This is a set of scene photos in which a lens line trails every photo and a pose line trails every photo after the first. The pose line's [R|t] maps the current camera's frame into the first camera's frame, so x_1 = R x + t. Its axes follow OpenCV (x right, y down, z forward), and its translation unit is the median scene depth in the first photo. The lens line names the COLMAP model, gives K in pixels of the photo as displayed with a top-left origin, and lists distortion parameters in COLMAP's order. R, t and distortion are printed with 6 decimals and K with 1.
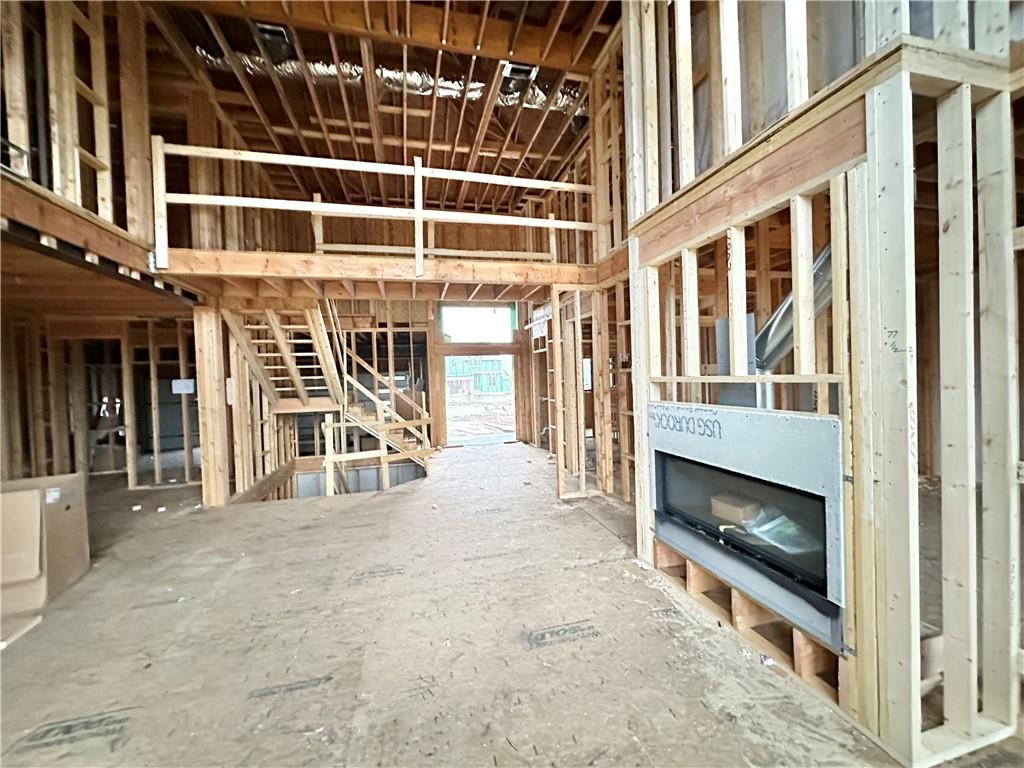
lens RADIAL K [[407.1, 0, 508.7], [0, 407.1, 382.0], [0, 0, 1]] dist [-0.003864, 0.000929]
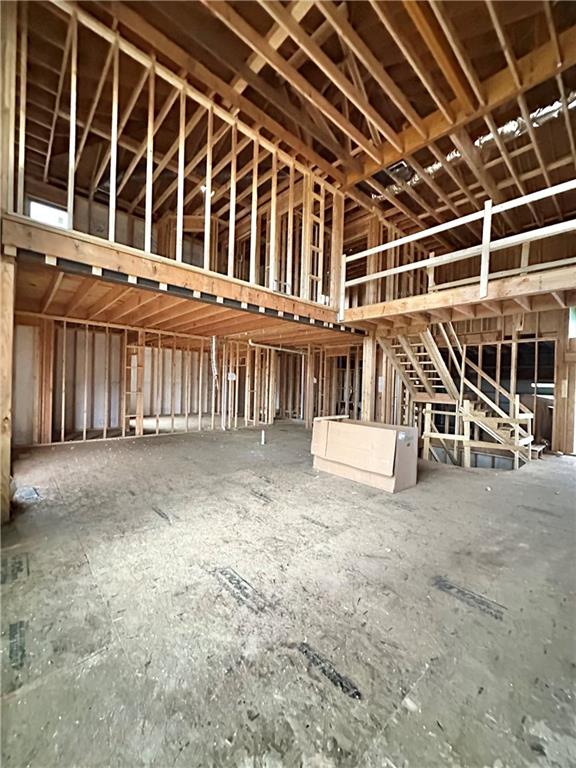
lens RADIAL K [[305.3, 0, 287.7], [0, 305.3, 382.4], [0, 0, 1]] dist [-0.003864, 0.000929]
pose [[0.468695, 0.048269, -0.882040, 0.291680], [-0.056455, 0.998101, 0.024621, 0.005314], [0.881554, 0.038256, 0.470530, 0.048315]]
